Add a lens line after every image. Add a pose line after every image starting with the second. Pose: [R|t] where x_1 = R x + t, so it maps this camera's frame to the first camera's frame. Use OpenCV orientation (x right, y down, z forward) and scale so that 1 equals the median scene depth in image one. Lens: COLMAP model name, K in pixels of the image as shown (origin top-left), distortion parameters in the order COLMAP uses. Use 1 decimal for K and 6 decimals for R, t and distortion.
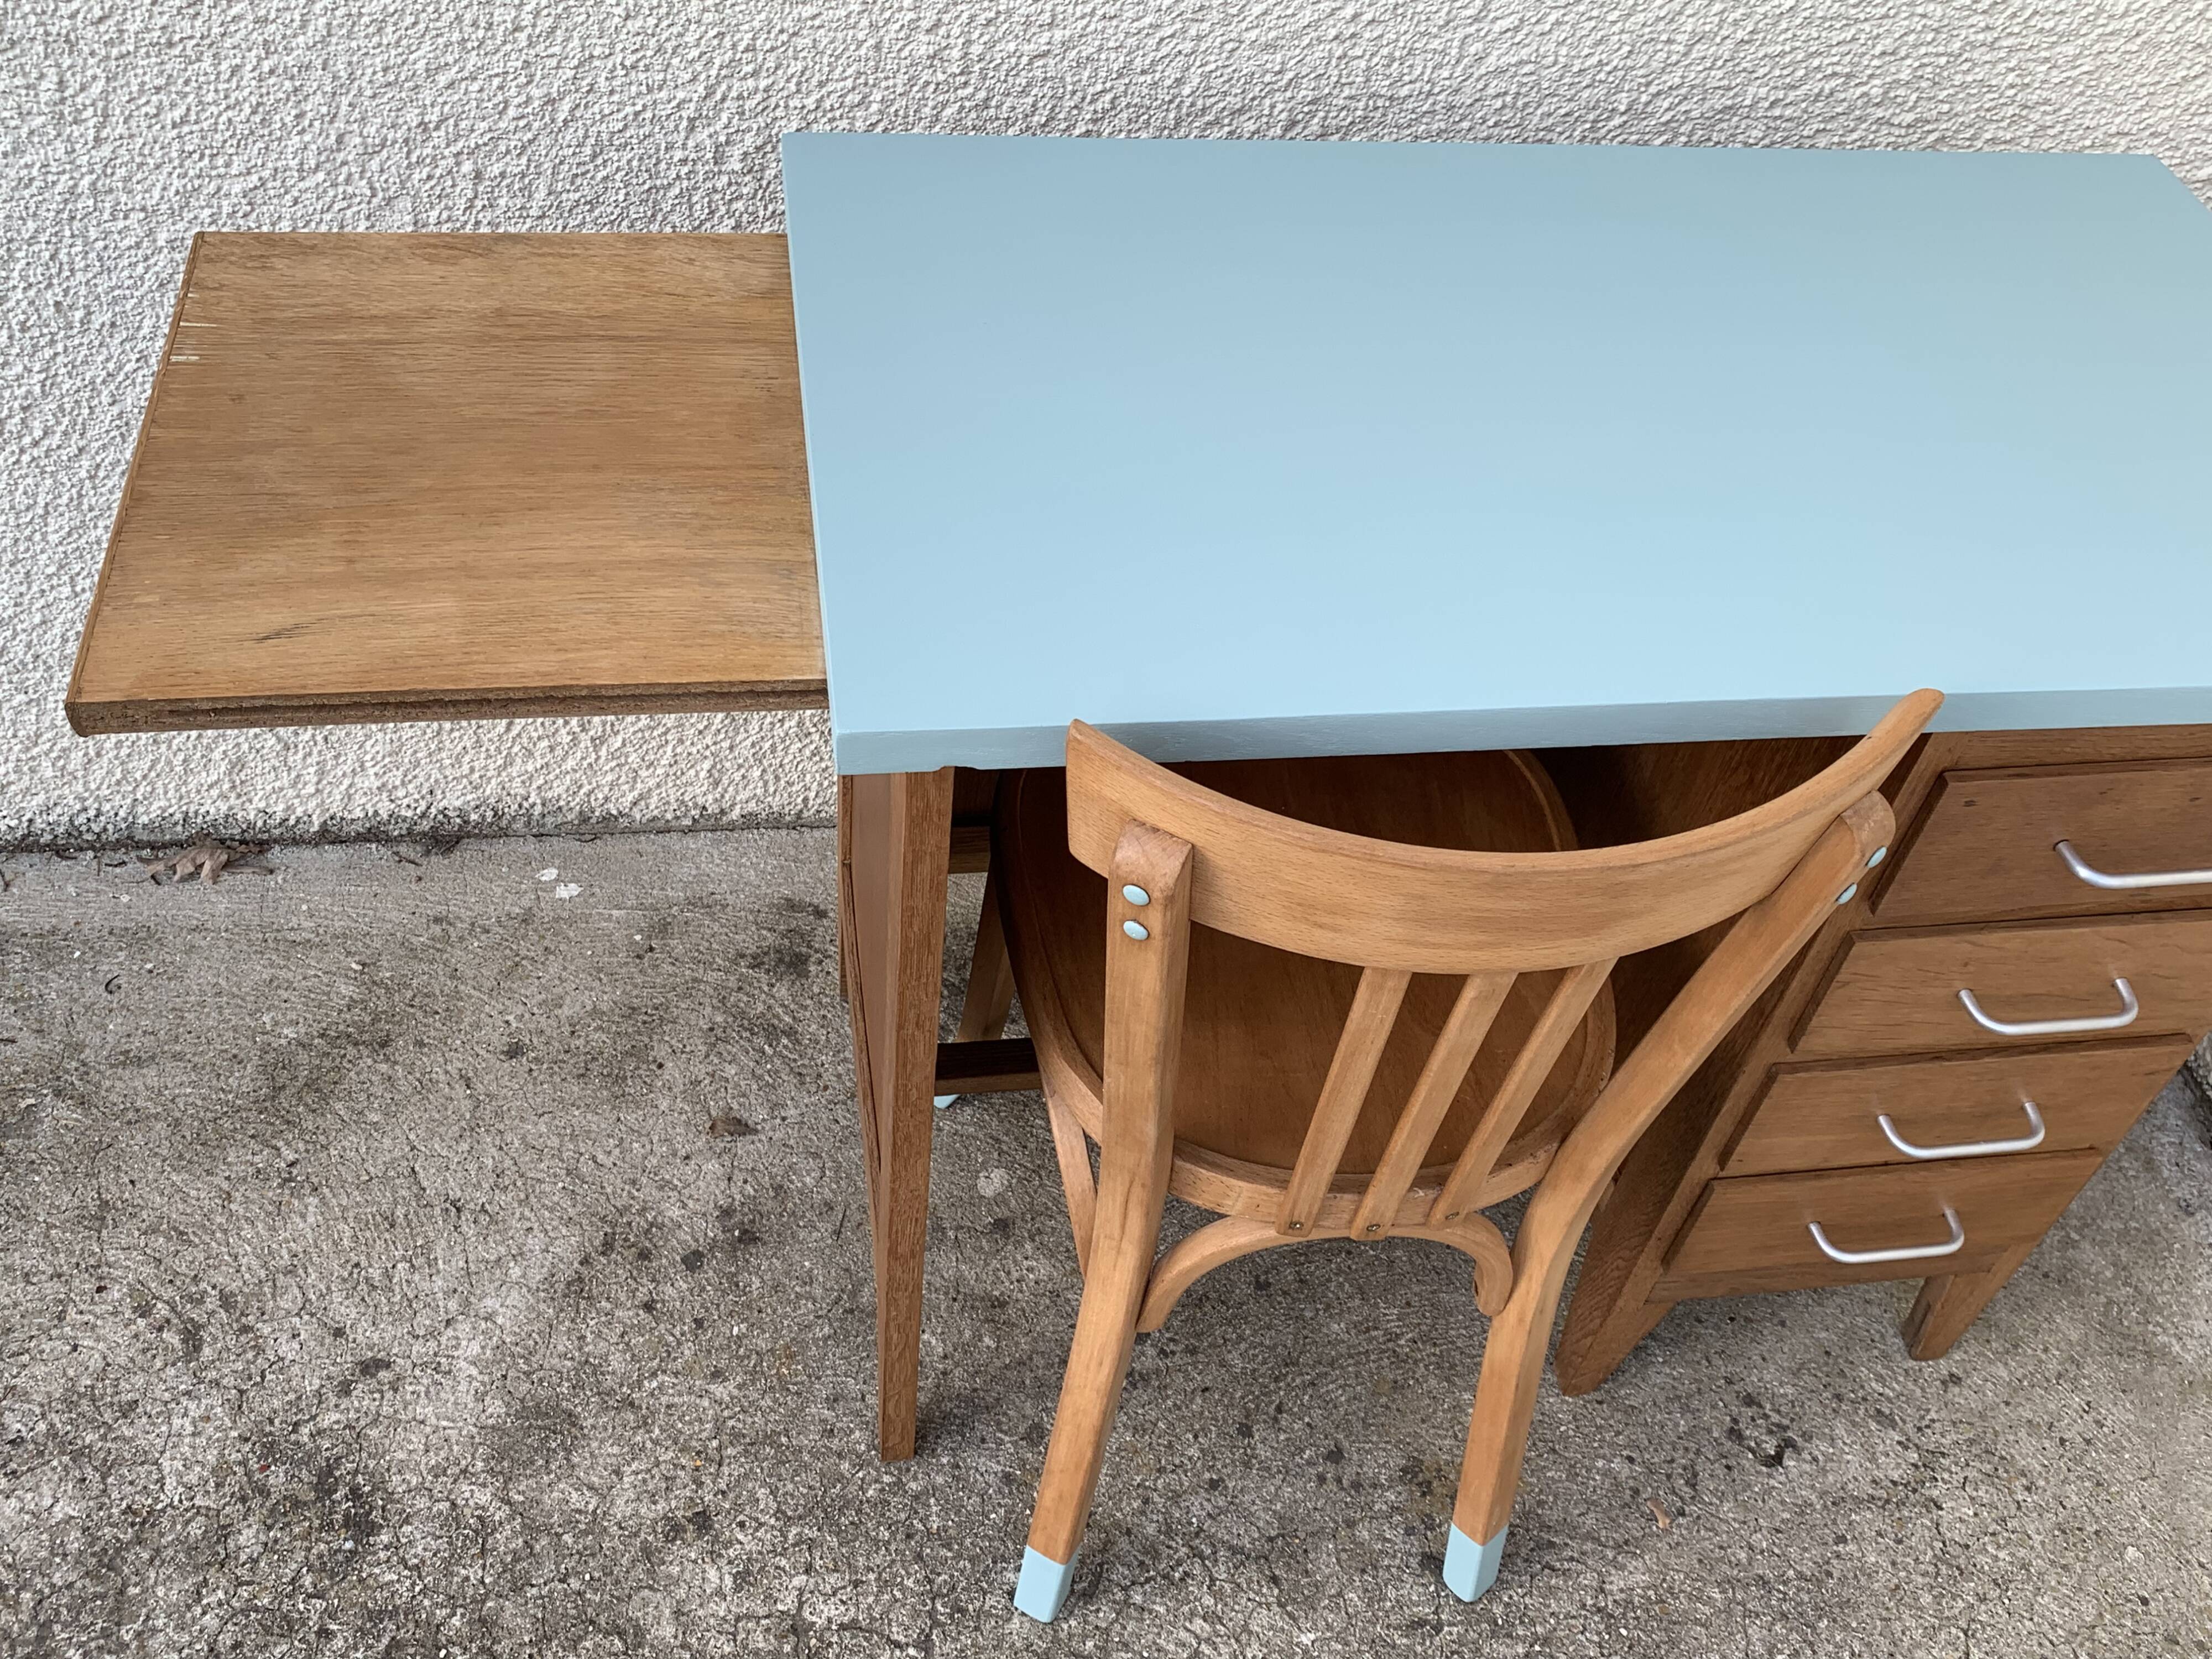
lens RADIAL K [[2088.3, 0, 1112.6], [0, 2088.3, 812.5], [0, 0, 1]] dist [0.006380, 0.000000]
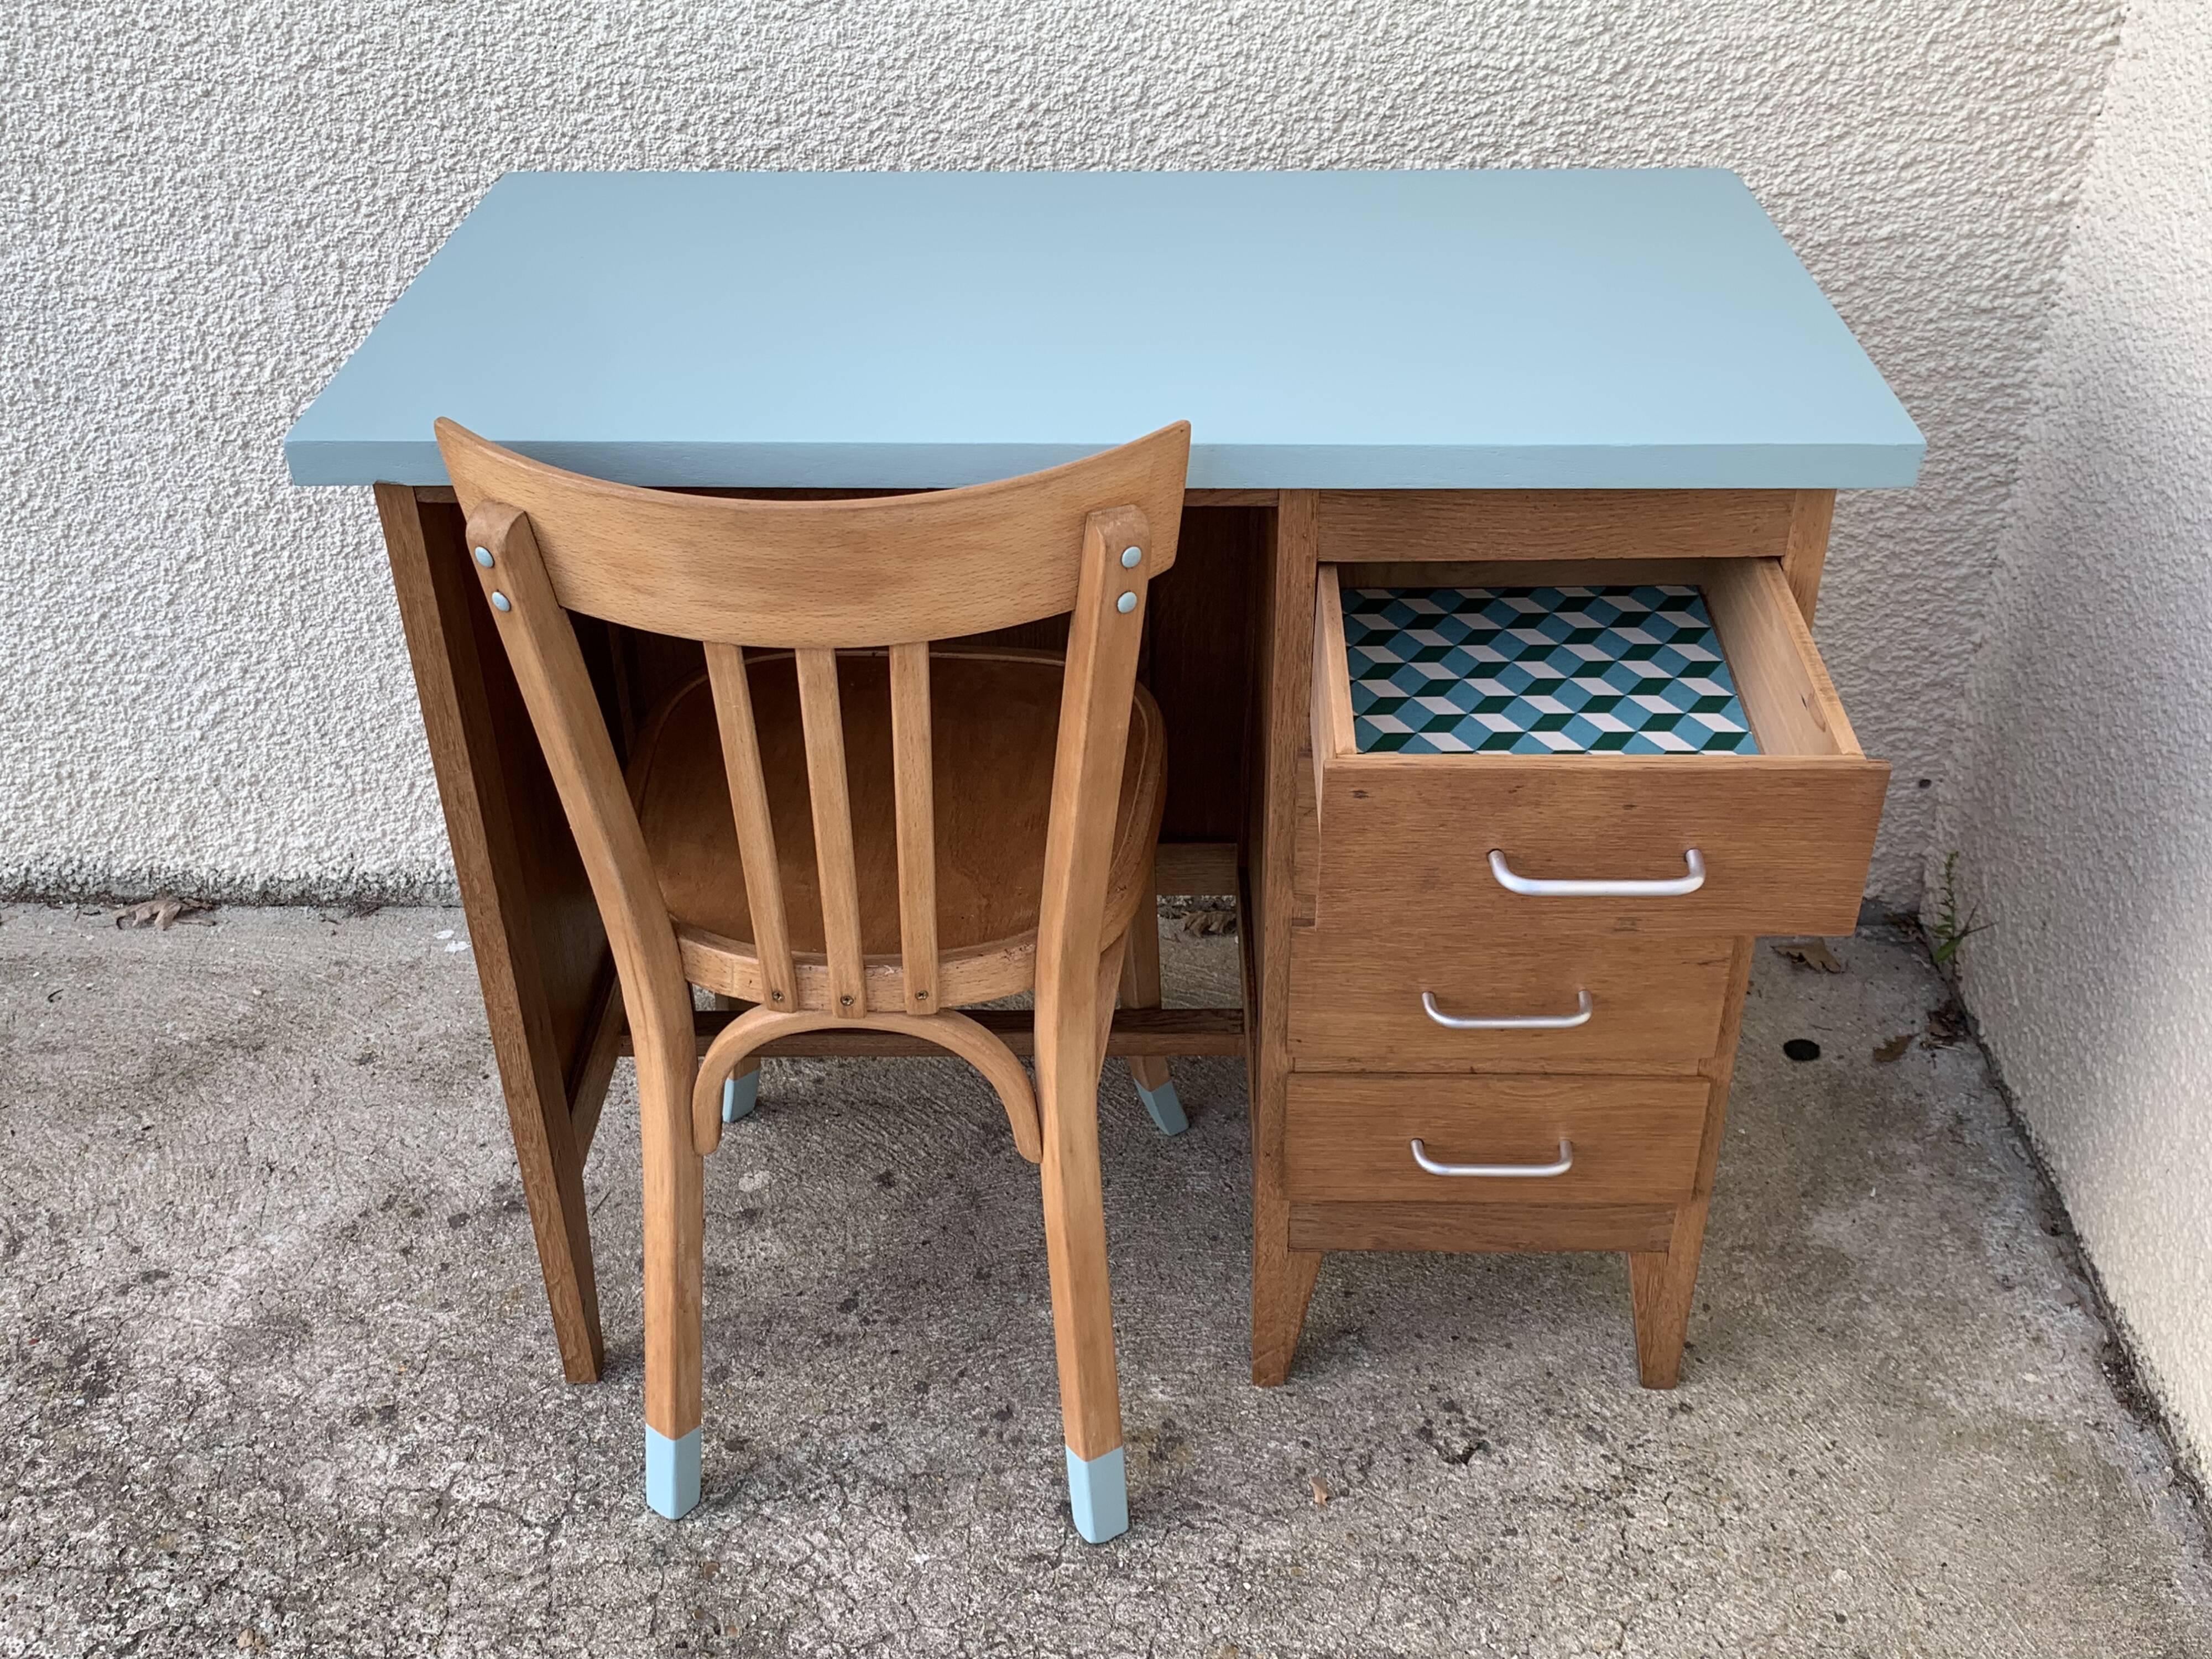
lens RADIAL K [[2234.9, 0, 1110.6], [0, 2234.9, 811.2], [0, 0, 1]] dist [0.004596, 0.000000]
pose [[0.979432, -0.003688, -0.201739, 0.379780], [-0.047600, 0.967390, -0.248779, 0.294610], [0.196078, 0.253265, 0.947317, -0.085822]]
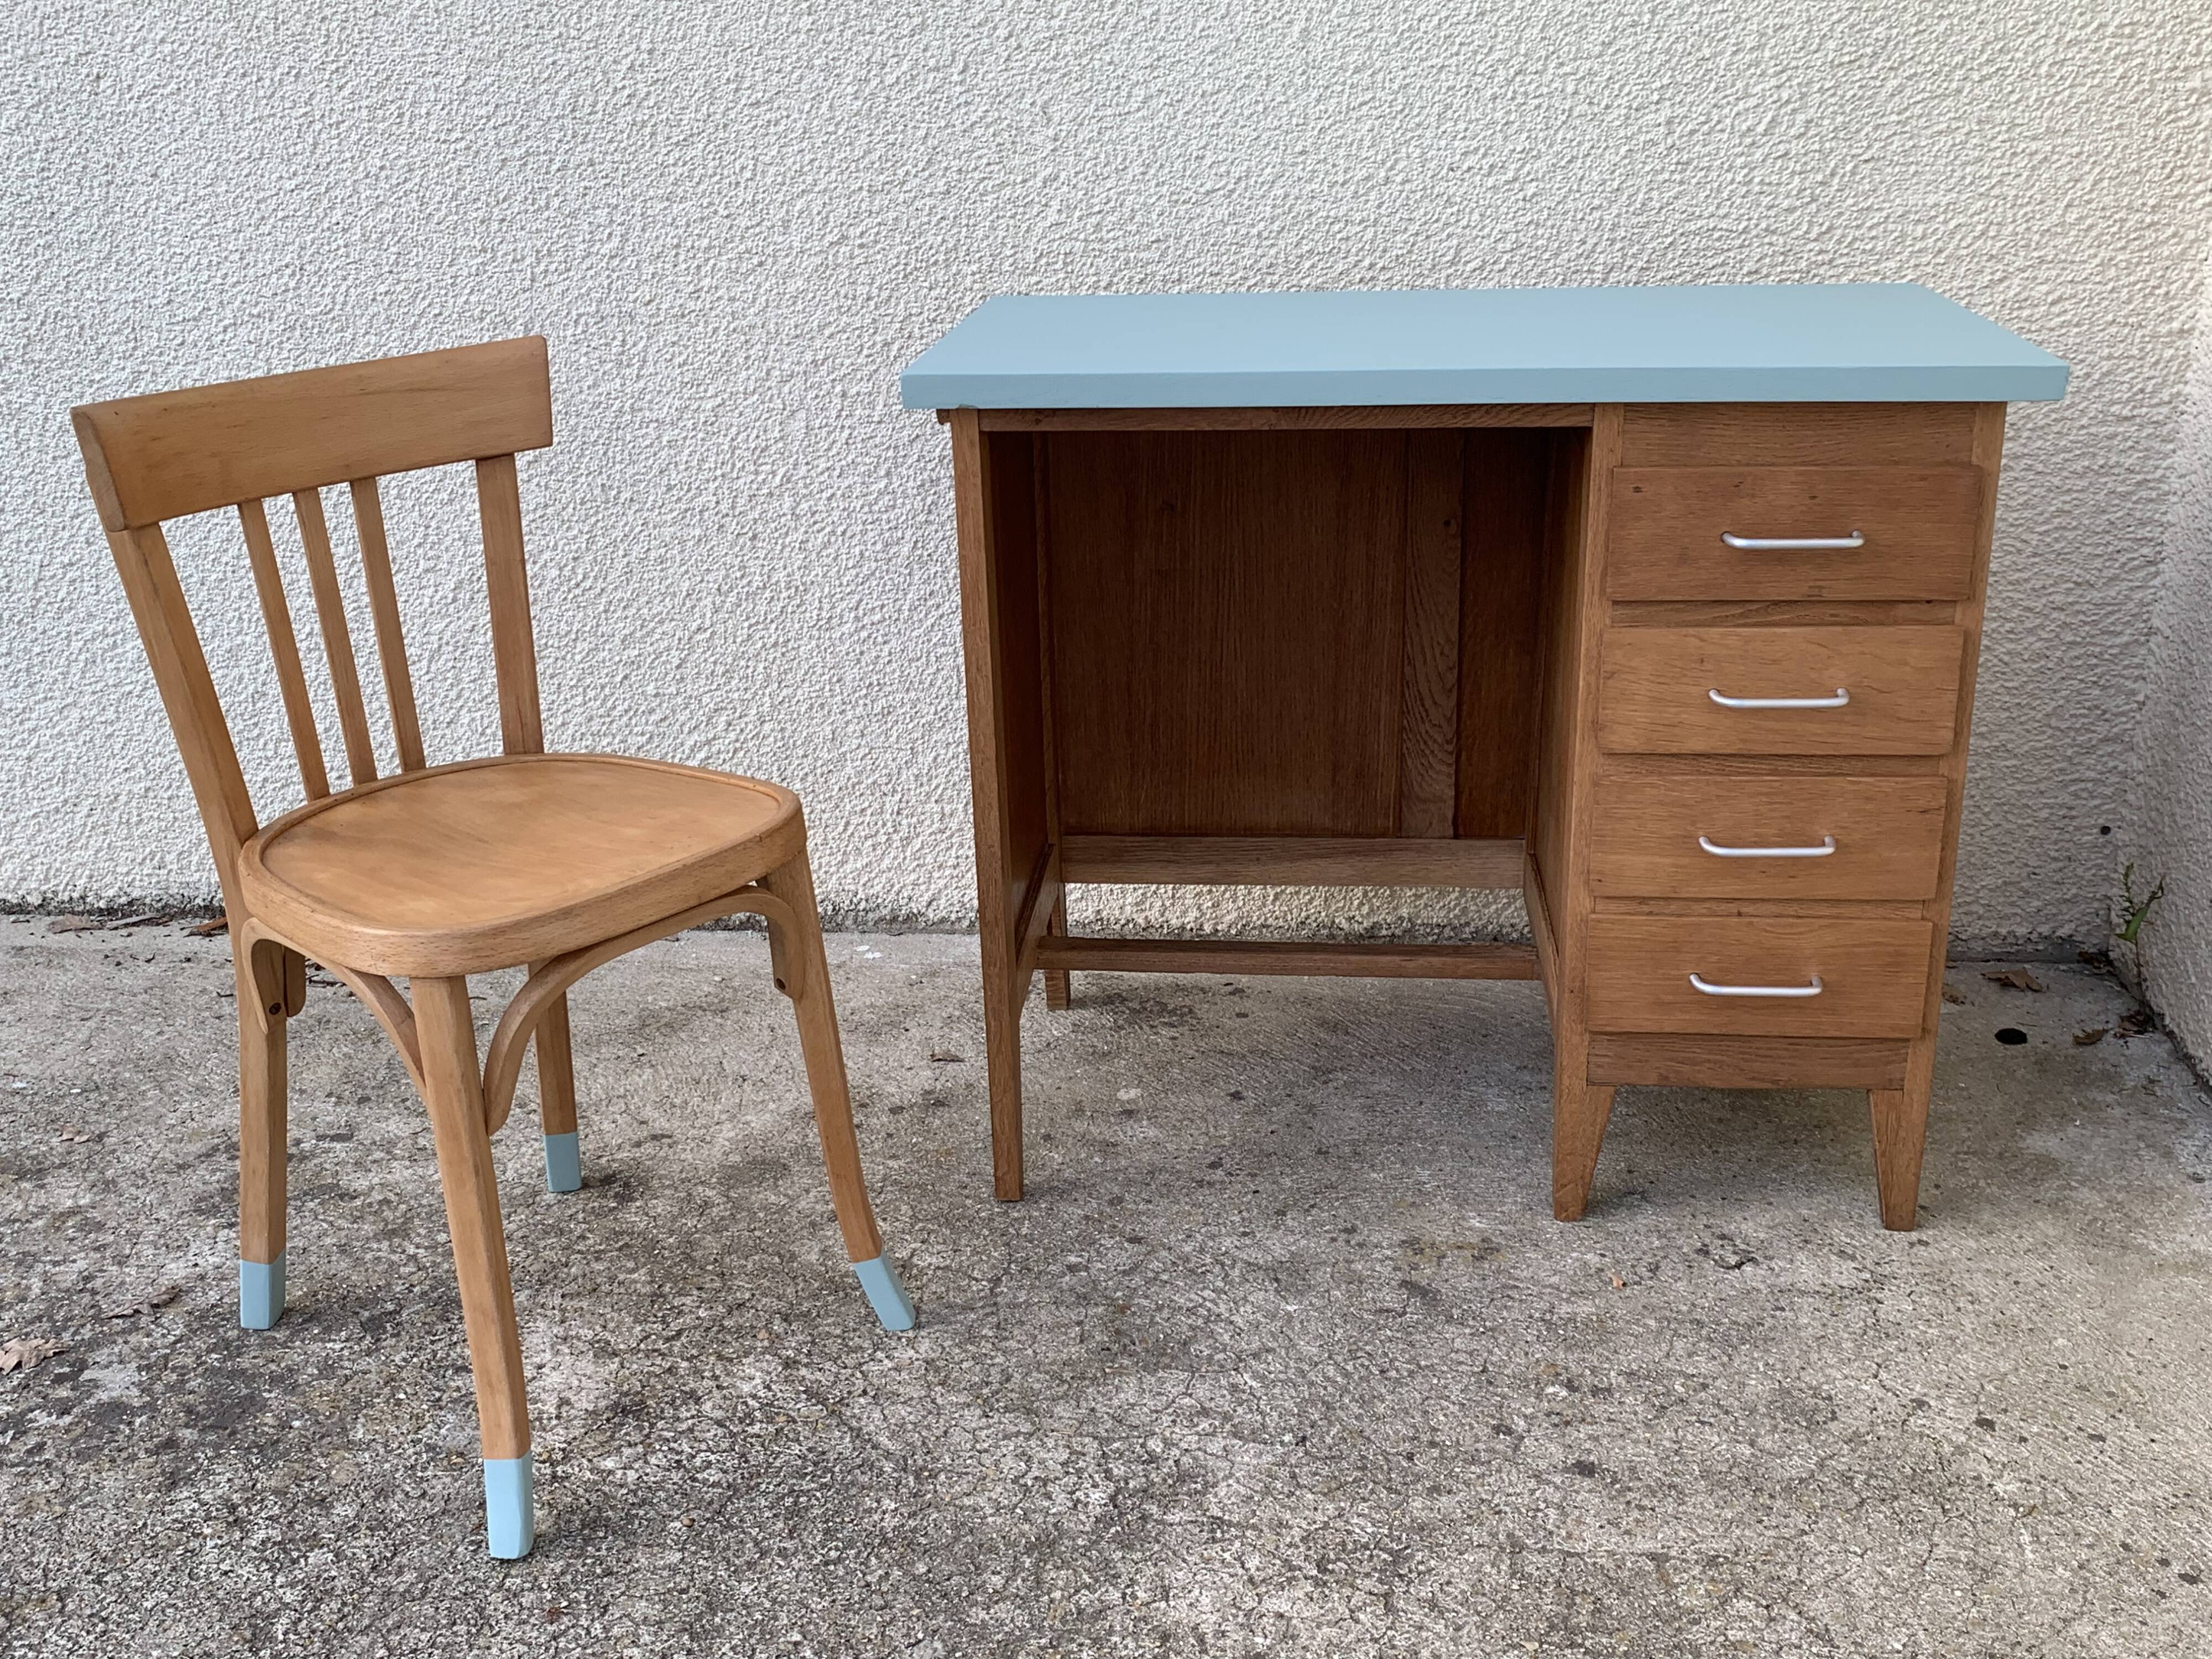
lens RADIAL K [[2214.0, 0, 1112.6], [0, 2214.0, 814.9], [0, 0, 1]] dist [0.015535, 0.000000]
pose [[0.960243, -0.033287, -0.277173, 0.346454], [-0.096359, 0.892323, -0.440993, 0.686811], [0.262007, 0.450169, 0.853639, -0.270568]]
